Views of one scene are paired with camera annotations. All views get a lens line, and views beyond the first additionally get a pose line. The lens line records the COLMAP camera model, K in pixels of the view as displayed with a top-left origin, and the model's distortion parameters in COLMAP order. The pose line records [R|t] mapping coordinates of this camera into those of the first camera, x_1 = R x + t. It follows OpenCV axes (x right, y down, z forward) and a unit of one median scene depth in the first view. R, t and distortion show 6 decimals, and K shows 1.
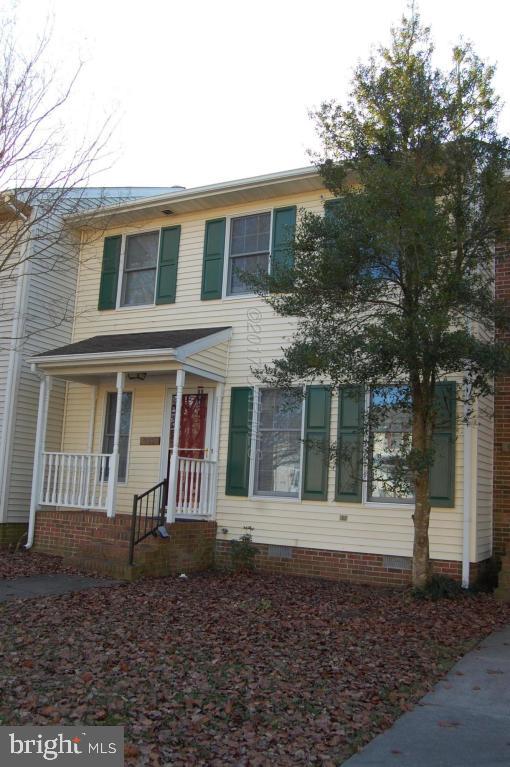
lens RADIAL K [[711.4, 0, 255.0], [0, 711.4, 383.5], [0, 0, 1]] dist [-0.042763, 0.000388]
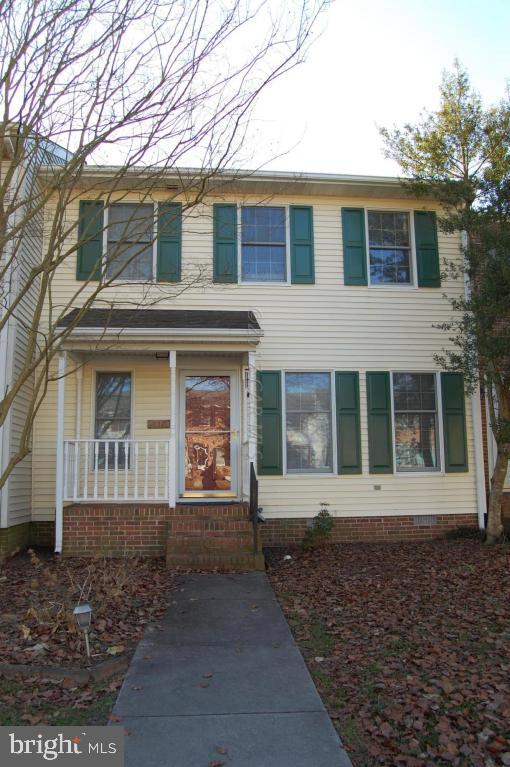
lens RADIAL K [[594.7, 0, 255.0], [0, 594.7, 383.5], [0, 0, 1]] dist [-0.069534, 0.005573]
pose [[0.826180, 0.019171, 0.563081, -0.577906], [-0.030192, 0.999491, 0.010269, 0.017176], [-0.562597, -0.025484, 0.826338, 0.322409]]
